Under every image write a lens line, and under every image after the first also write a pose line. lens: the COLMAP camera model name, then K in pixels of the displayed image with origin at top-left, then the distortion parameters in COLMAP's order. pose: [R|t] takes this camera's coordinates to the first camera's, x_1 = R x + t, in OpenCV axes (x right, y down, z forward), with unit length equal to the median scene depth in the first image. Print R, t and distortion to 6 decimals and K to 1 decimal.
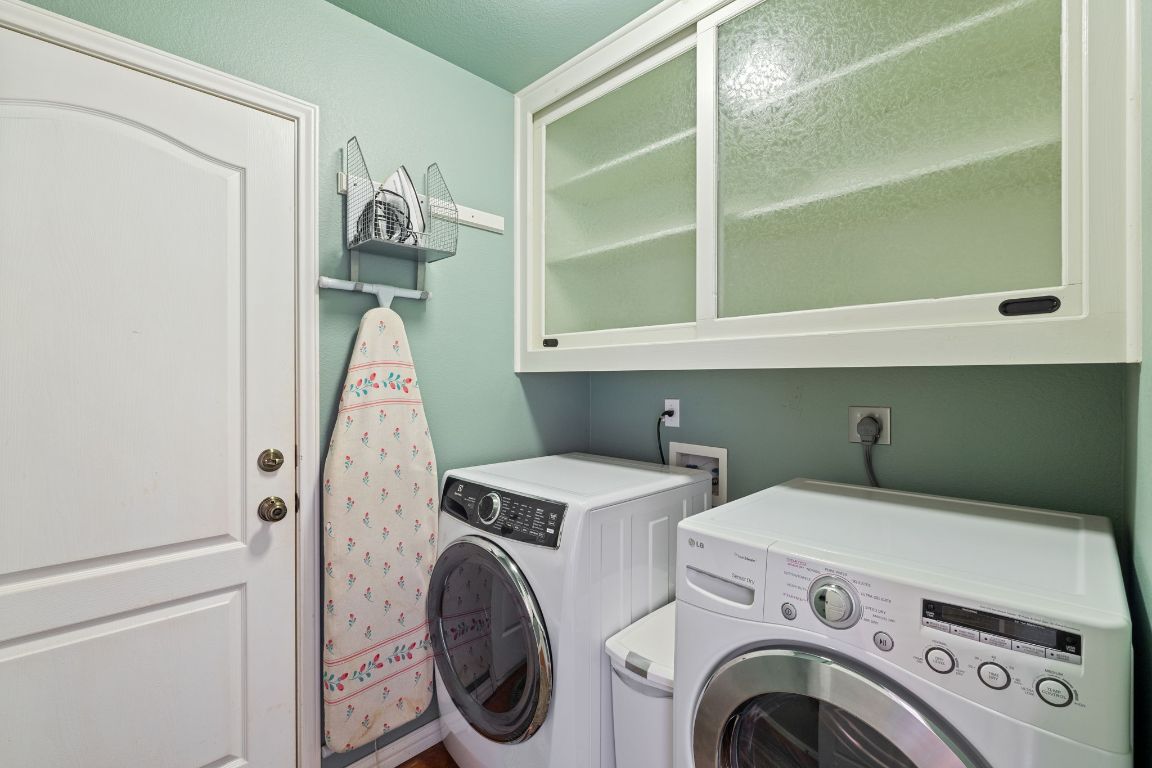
lens RADIAL K [[505.2, 0, 578.4], [0, 505.2, 380.0], [0, 0, 1]] dist [-0.010109, -0.000027]
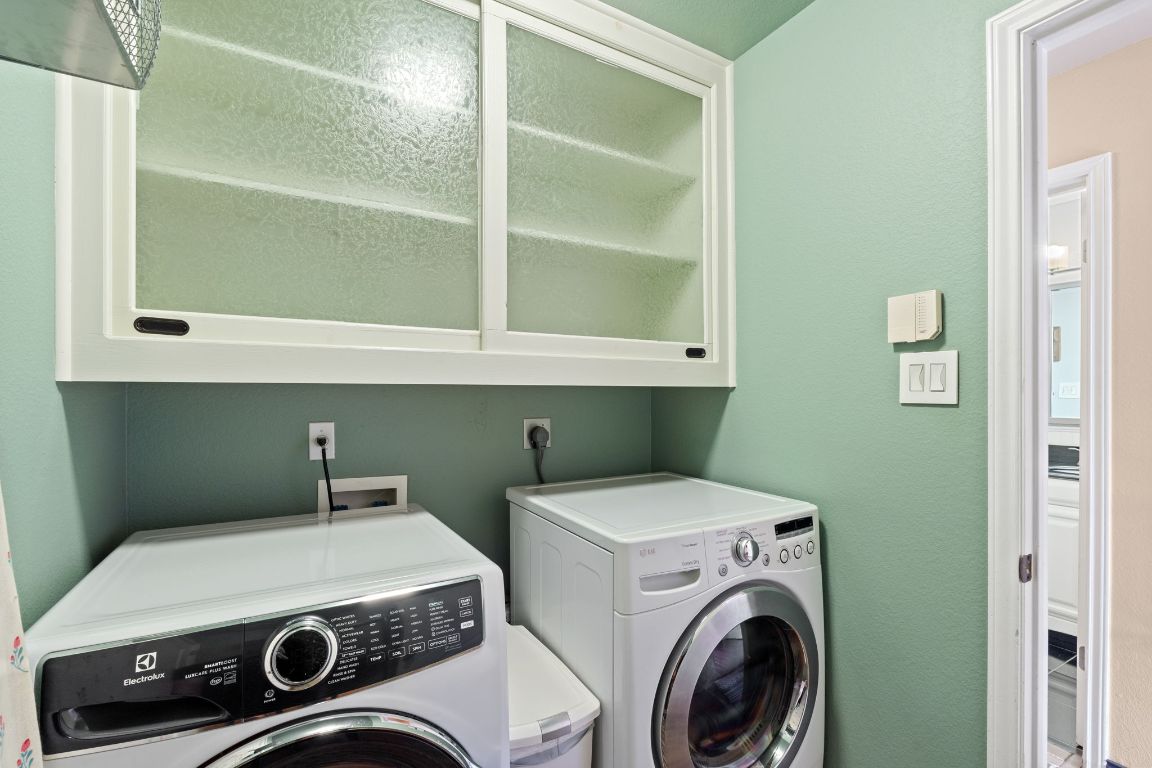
lens RADIAL K [[505.2, 0, 577.1], [0, 505.2, 391.9], [0, 0, 1]] dist [-0.010109, -0.000027]
pose [[0.274544, 0.004238, 0.961565, -0.598965], [0.002142, 0.999985, -0.005019, -0.003418], [-0.961572, 0.003438, 0.274531, 0.619646]]
